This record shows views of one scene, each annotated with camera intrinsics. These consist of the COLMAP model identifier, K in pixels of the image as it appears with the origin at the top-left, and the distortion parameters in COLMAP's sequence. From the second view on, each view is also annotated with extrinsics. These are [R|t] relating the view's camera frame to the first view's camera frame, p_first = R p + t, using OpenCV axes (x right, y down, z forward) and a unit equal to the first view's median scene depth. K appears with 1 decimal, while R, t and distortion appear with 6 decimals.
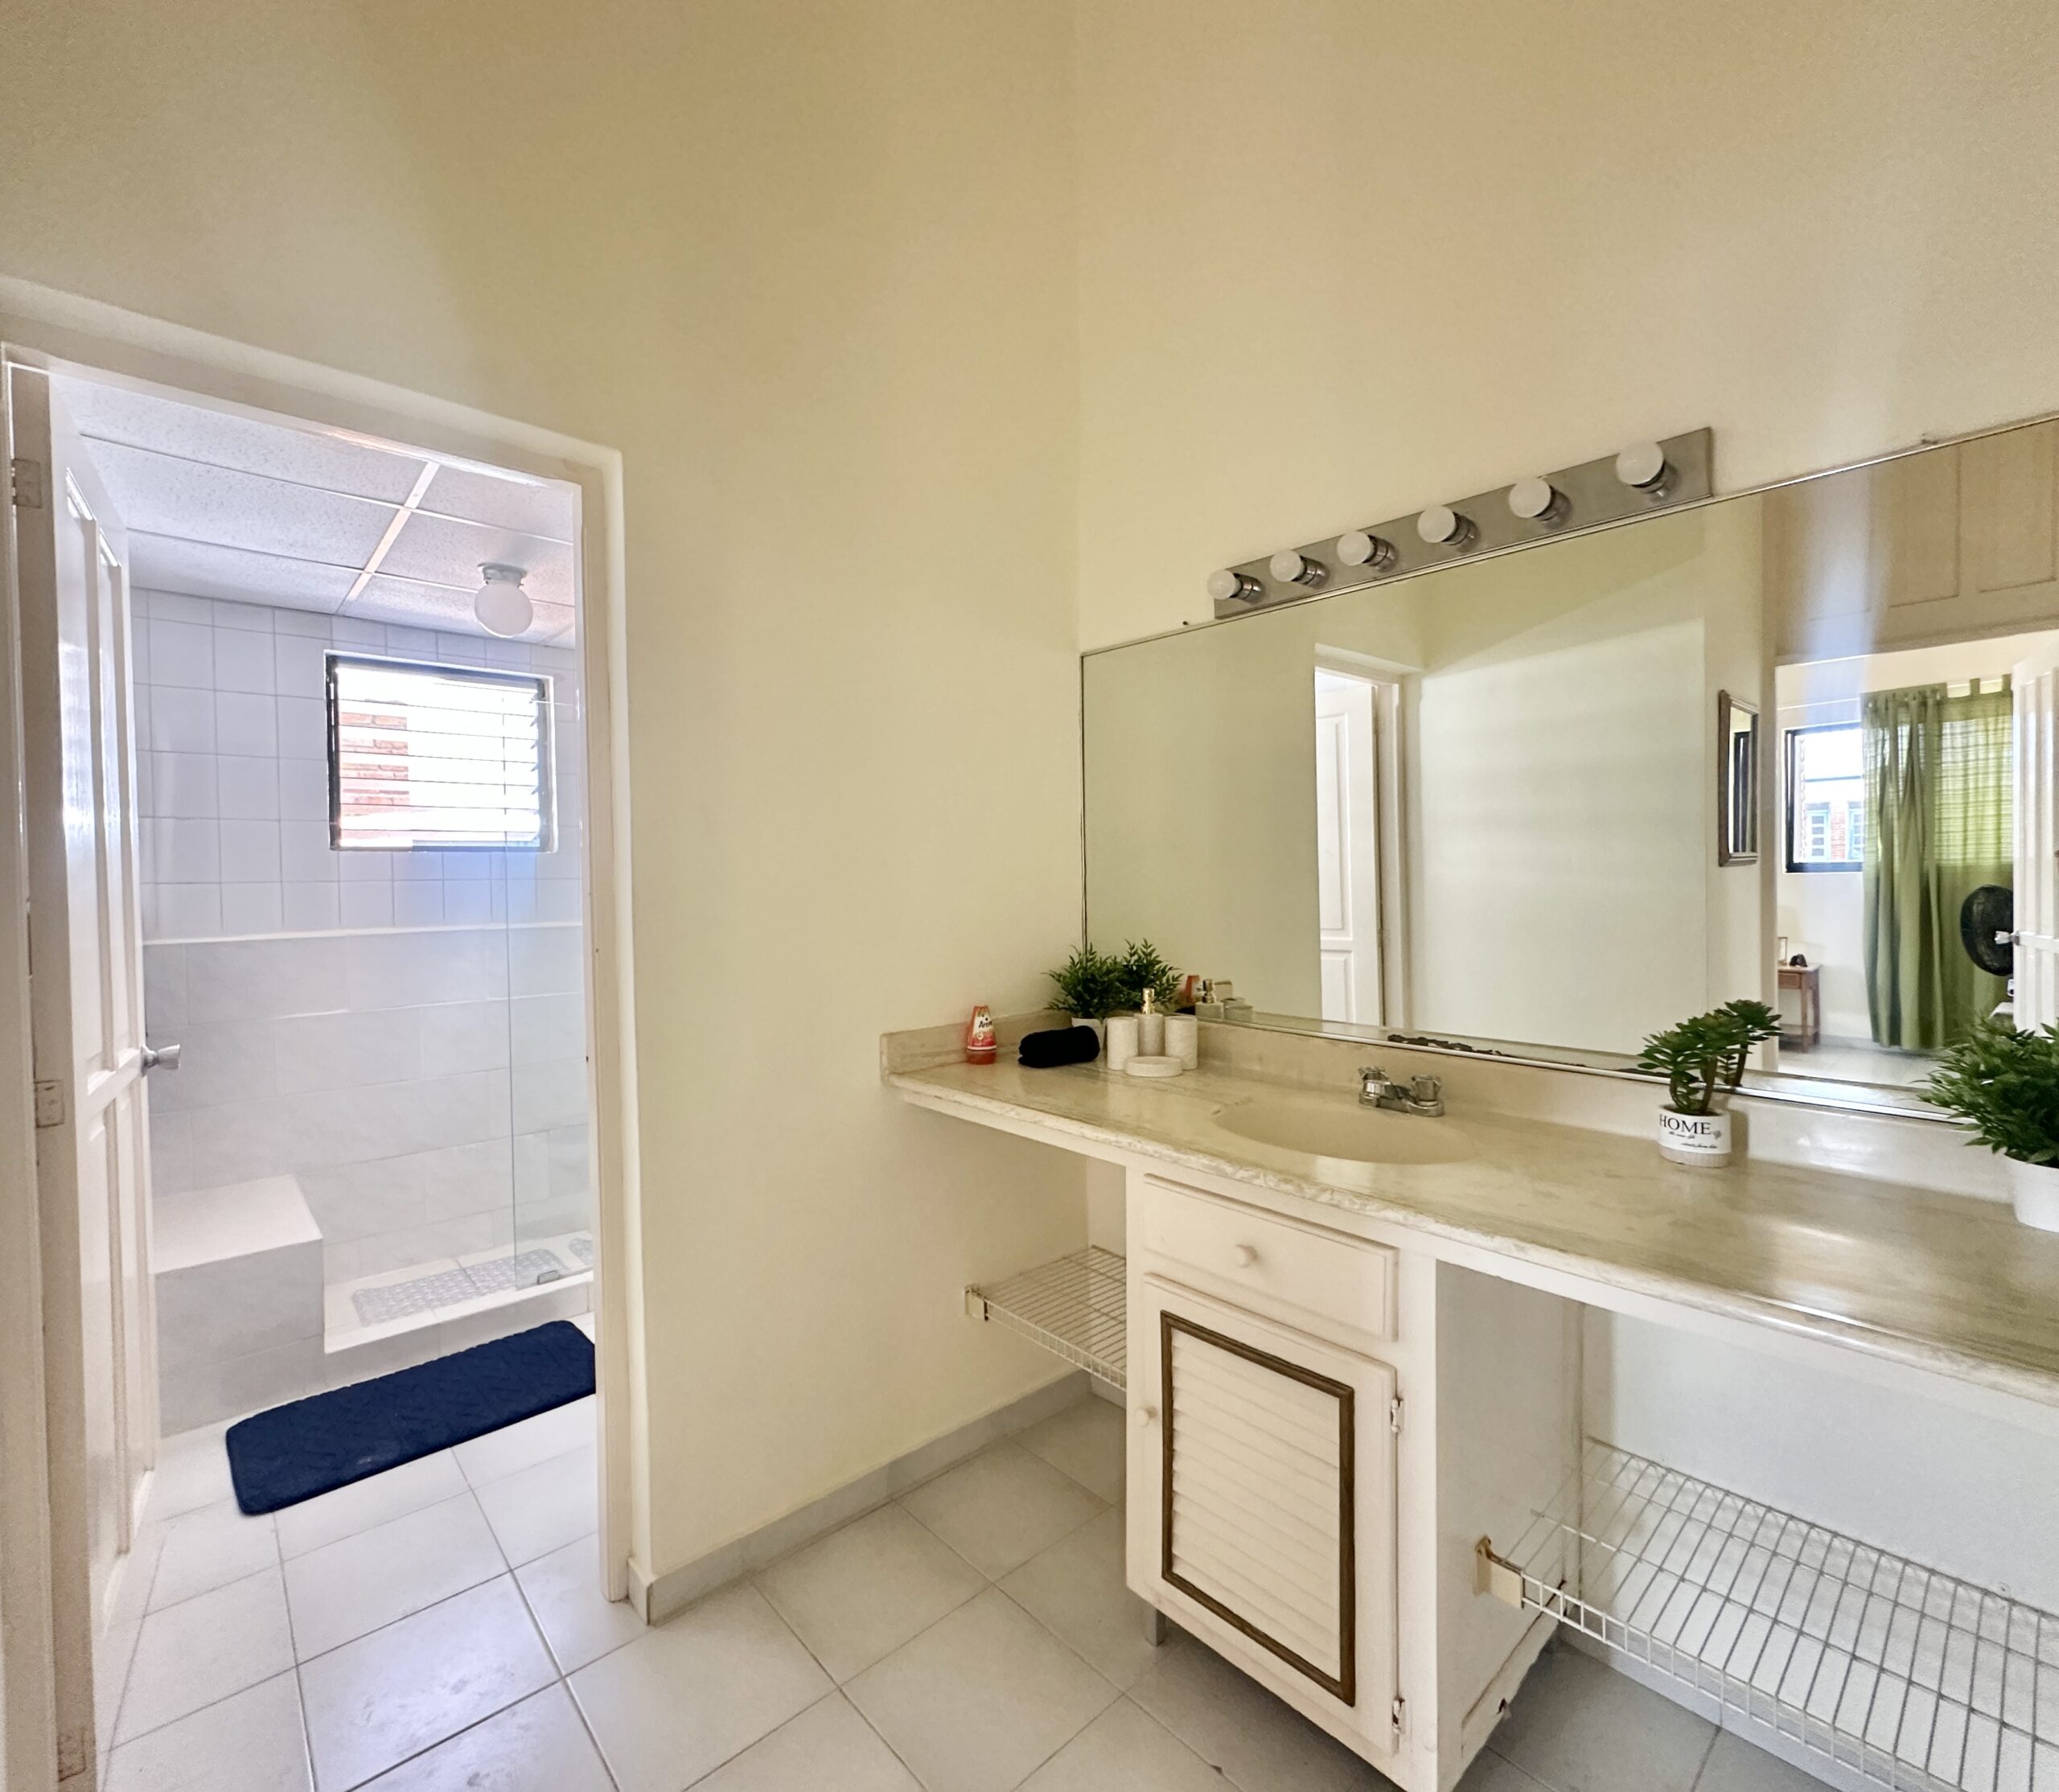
lens RADIAL K [[951.8, 0, 1029.1], [0, 951.8, 893.8], [0, 0, 1]] dist [-0.000042, 0.000247]
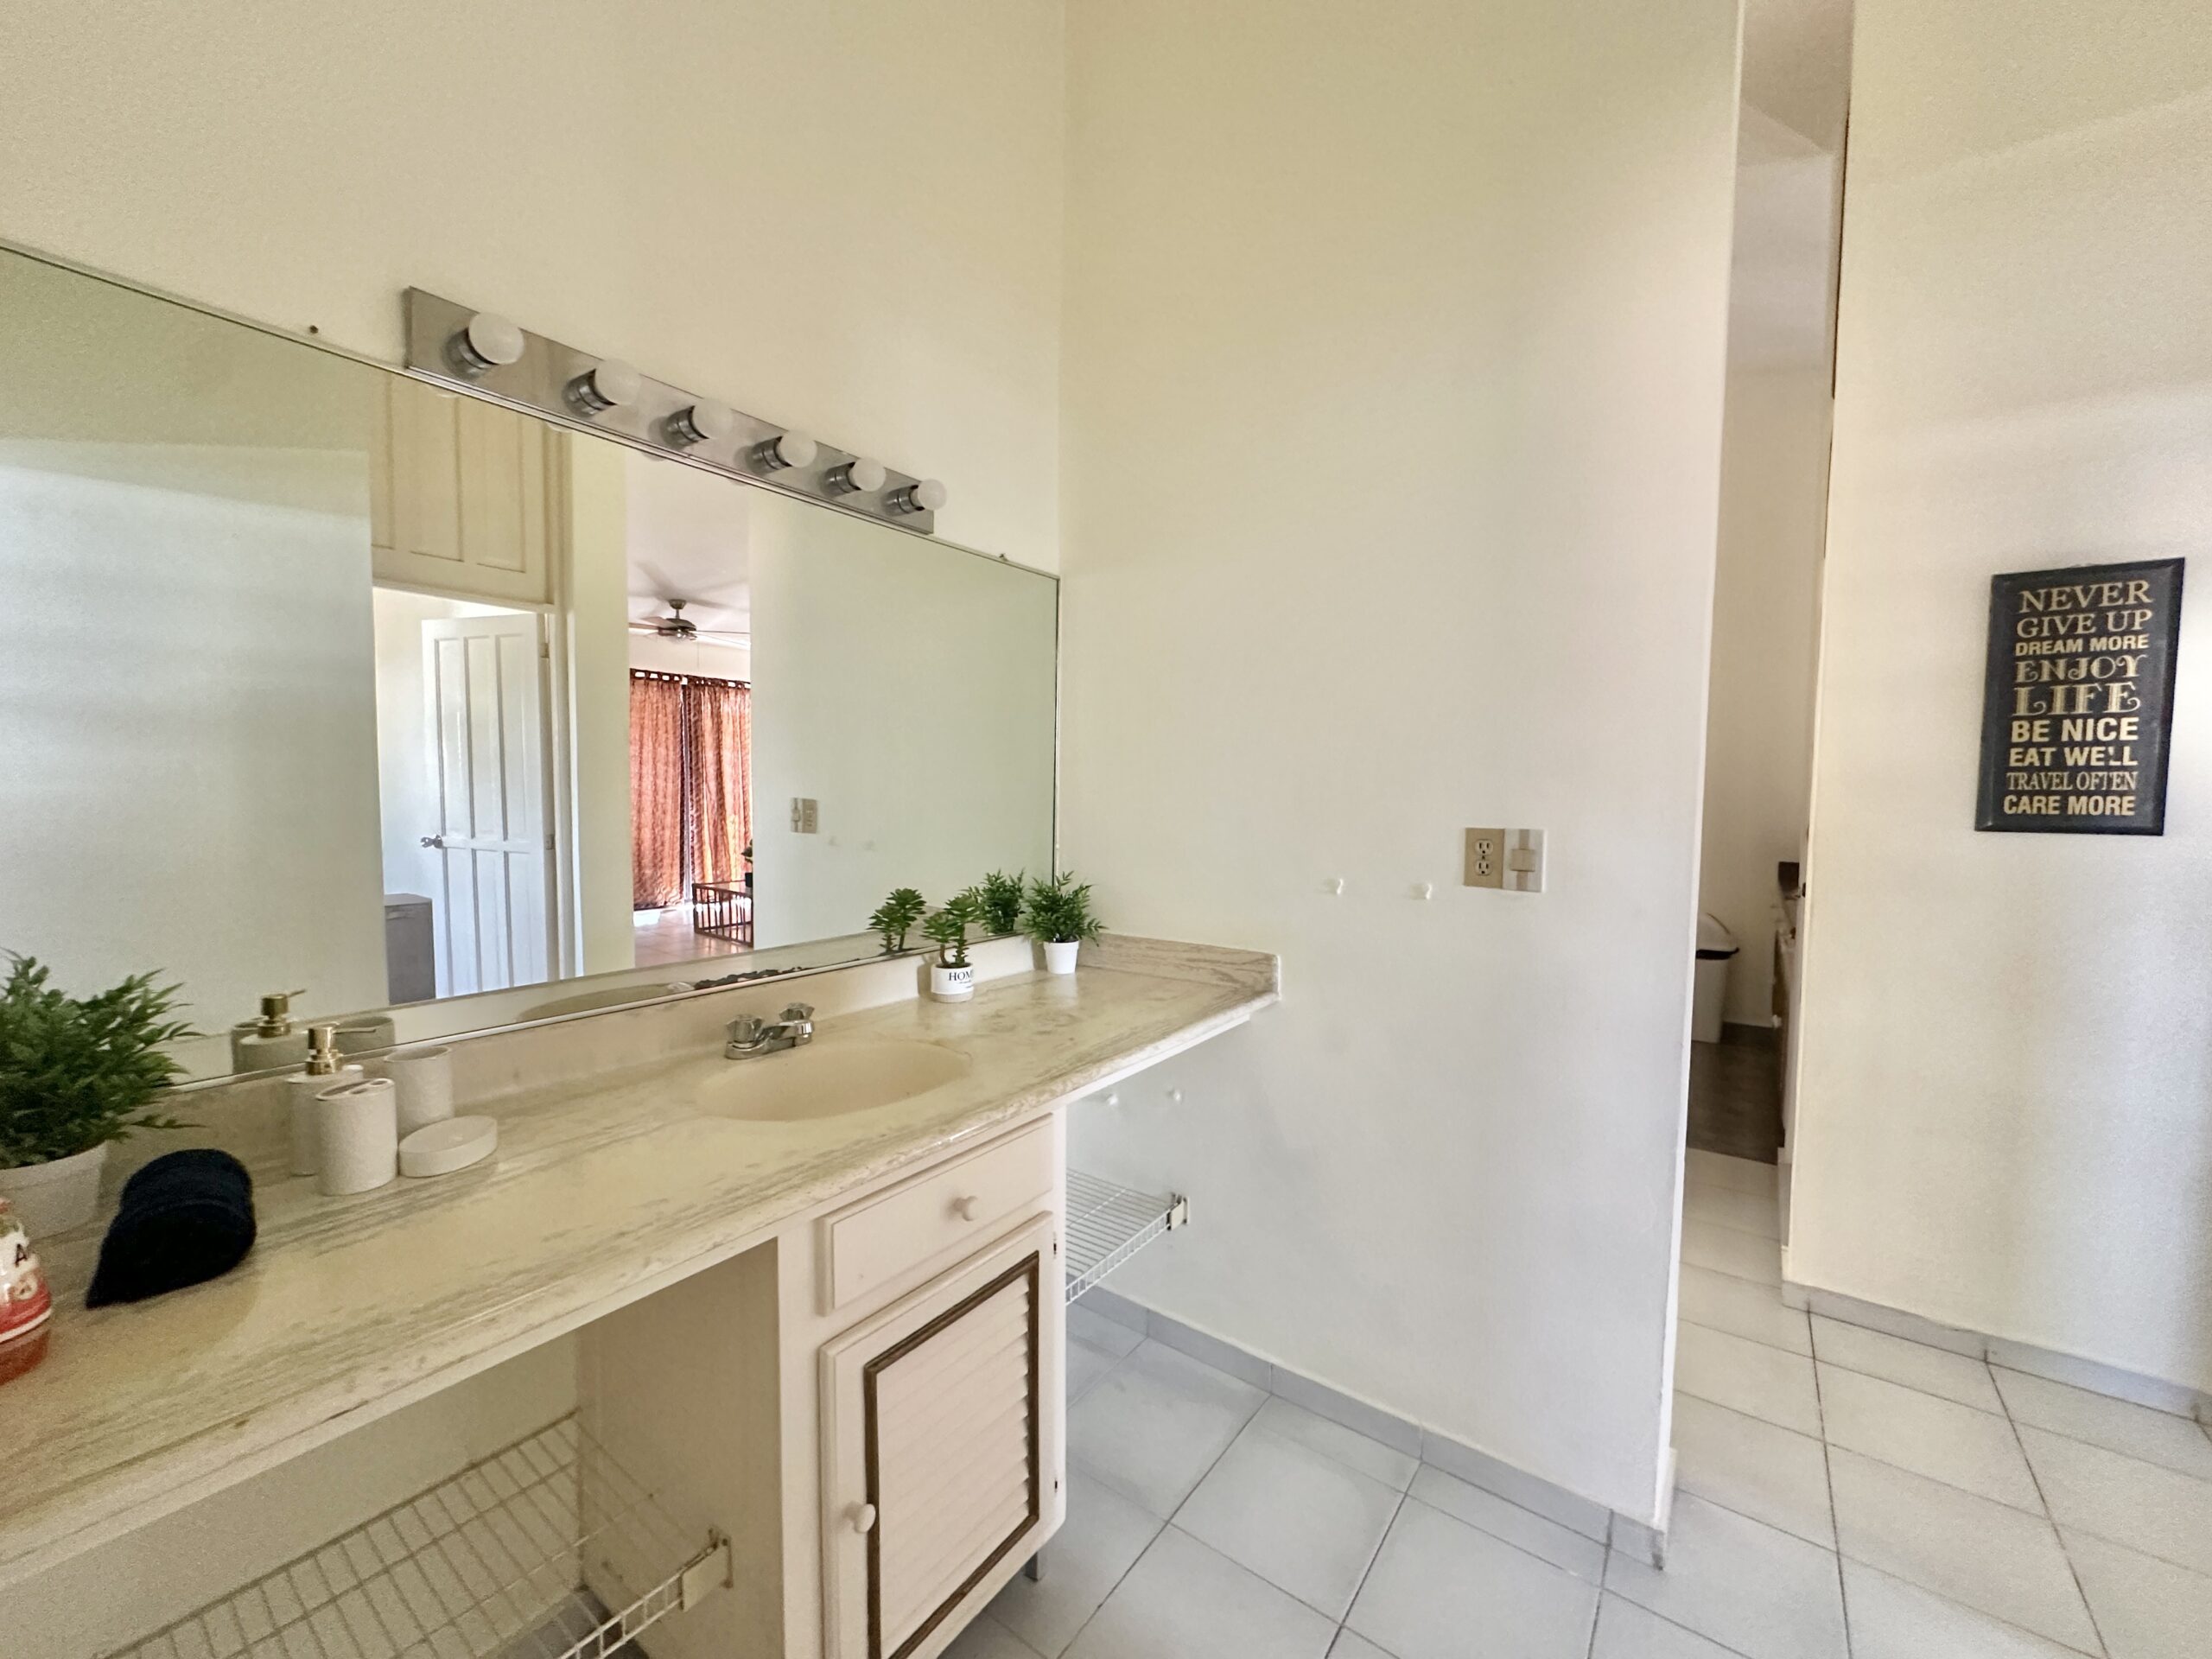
lens RADIAL K [[881.7, 0, 1101.5], [0, 881.7, 830.9], [0, 0, 1]] dist [-0.004142, 0.000513]
pose [[-0.202501, -0.038491, 0.978525, -0.830722], [0.013087, 0.999032, 0.042006, -0.037215], [-0.979195, 0.021312, -0.201802, 1.345144]]
